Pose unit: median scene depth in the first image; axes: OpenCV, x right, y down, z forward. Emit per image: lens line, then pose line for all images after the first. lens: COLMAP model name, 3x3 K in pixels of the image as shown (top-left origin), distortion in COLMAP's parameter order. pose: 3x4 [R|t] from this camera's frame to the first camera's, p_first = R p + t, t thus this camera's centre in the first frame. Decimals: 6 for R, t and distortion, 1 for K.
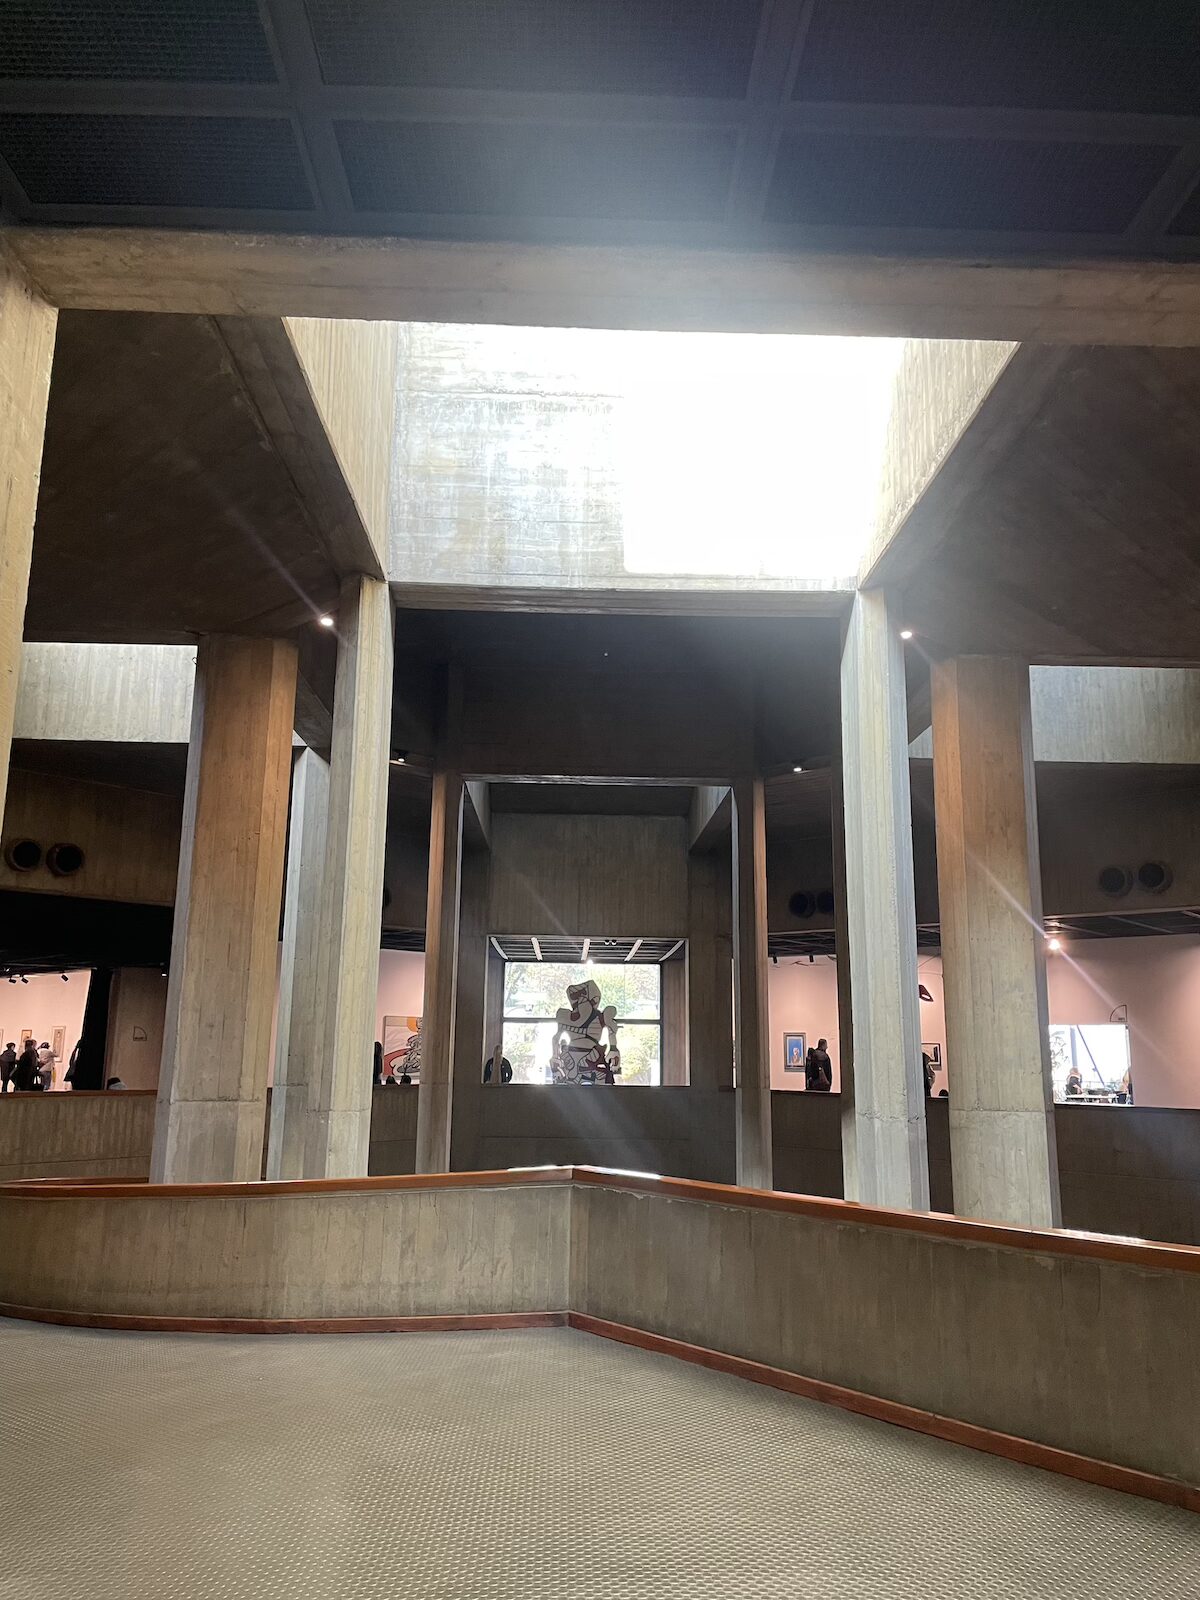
lens RADIAL K [[1209.3, 0, 600.0], [0, 1209.3, 800.0], [0, 0, 1]] dist [0.047527, -0.000775]
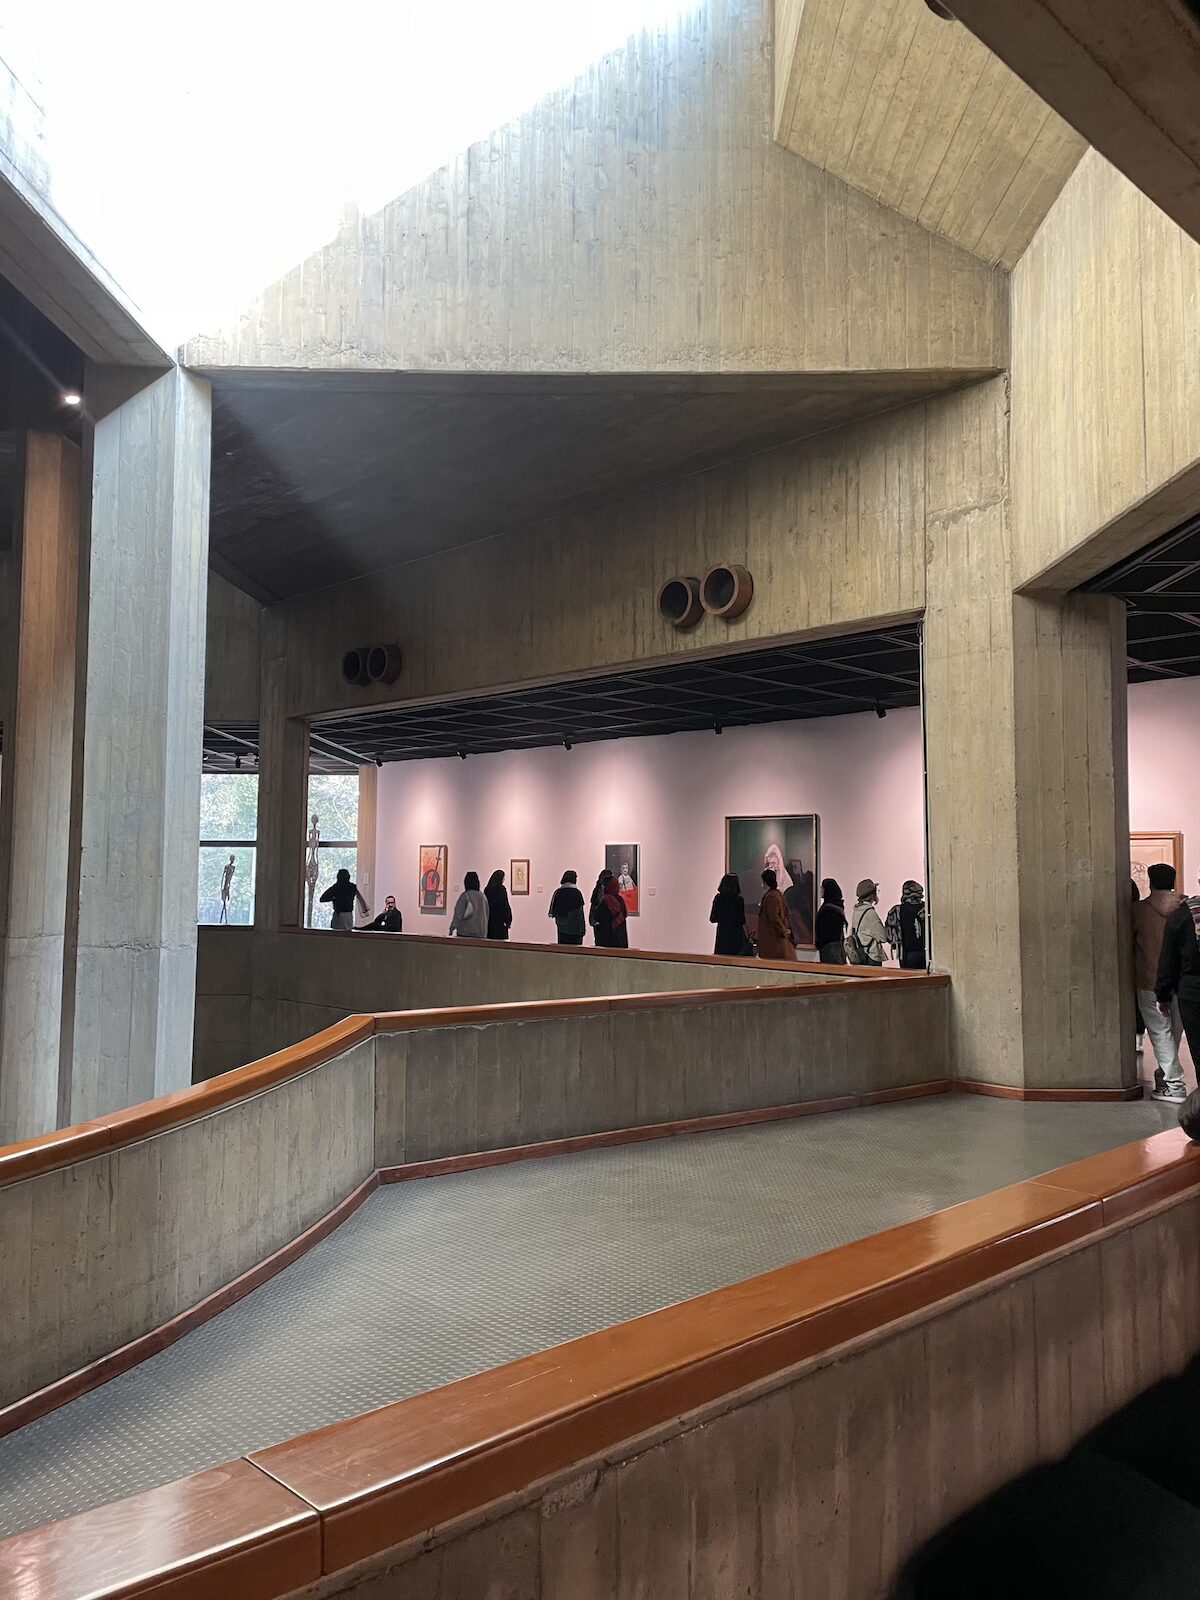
lens RADIAL K [[1209.3, 0, 600.0], [0, 1209.3, 800.0], [0, 0, 1]] dist [0.047527, -0.000775]
pose [[0.049539, 0.047771, 0.997629, -0.892406], [-0.206038, 0.977860, -0.036593, 0.146704], [-0.977289, -0.203736, 0.058285, 0.813884]]
